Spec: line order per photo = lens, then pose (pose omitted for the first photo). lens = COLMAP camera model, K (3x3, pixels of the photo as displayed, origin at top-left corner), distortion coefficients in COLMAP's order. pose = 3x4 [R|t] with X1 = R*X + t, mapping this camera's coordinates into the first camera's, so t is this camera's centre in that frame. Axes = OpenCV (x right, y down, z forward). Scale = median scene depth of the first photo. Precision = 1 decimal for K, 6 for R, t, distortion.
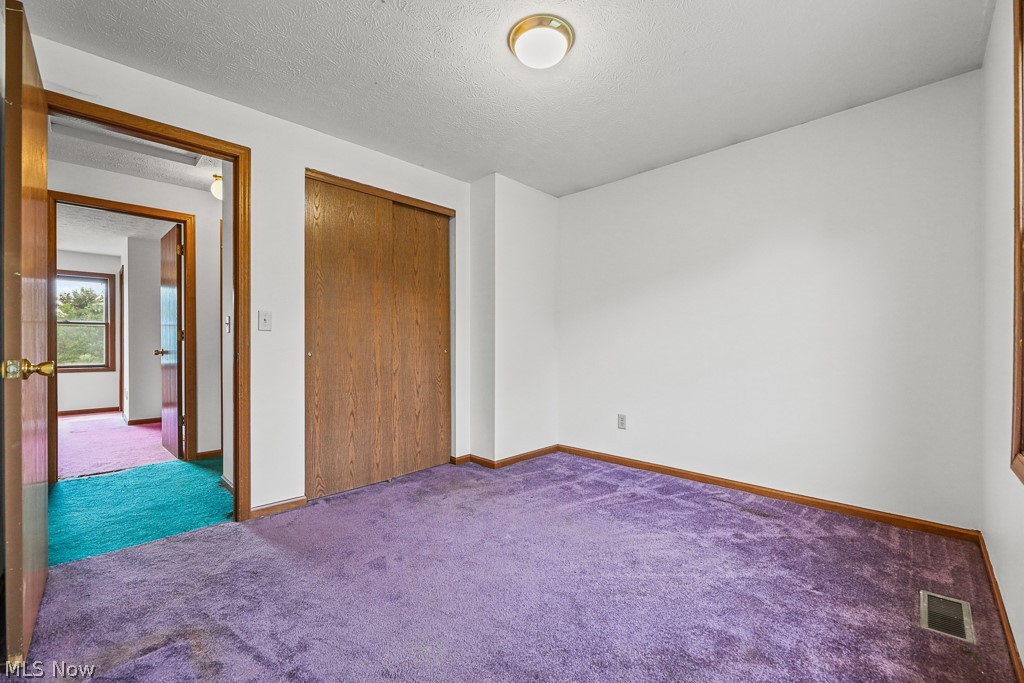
lens RADIAL K [[413.7, 0, 512.0], [0, 413.7, 341.5], [0, 0, 1]] dist [0.000189, -0.000026]
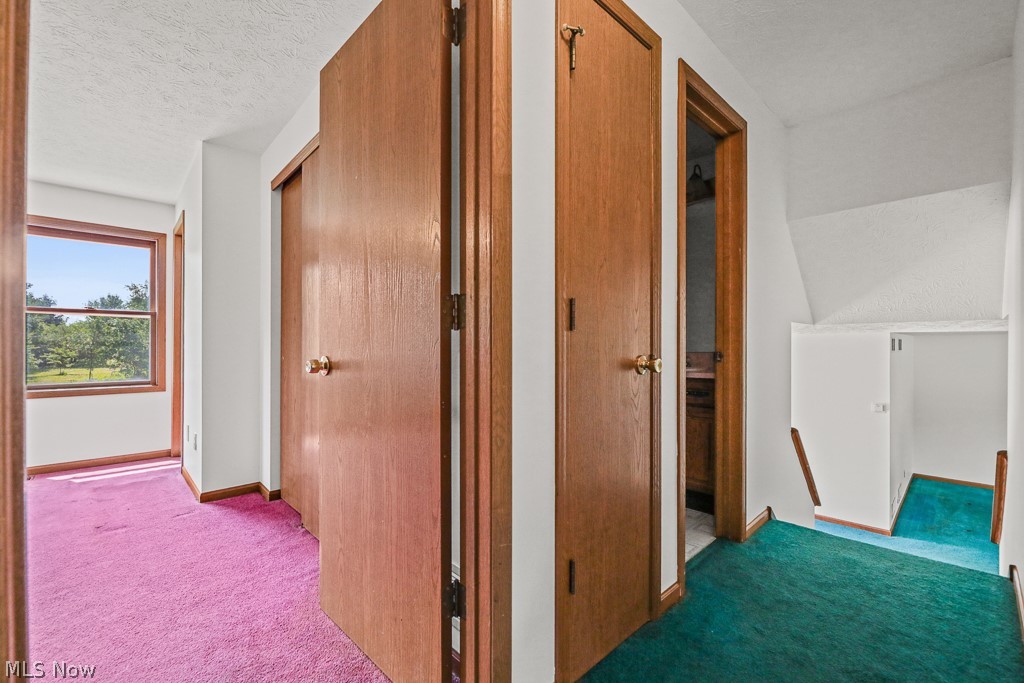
lens RADIAL K [[425.5, 0, 512.0], [0, 425.5, 341.5], [0, 0, 1]] dist [0.000399, -0.003609]
pose [[0.999014, -0.002817, -0.044315, -0.431139], [0.002377, 0.999947, -0.009977, 0.005509], [0.044341, 0.009862, 0.998968, 0.405597]]
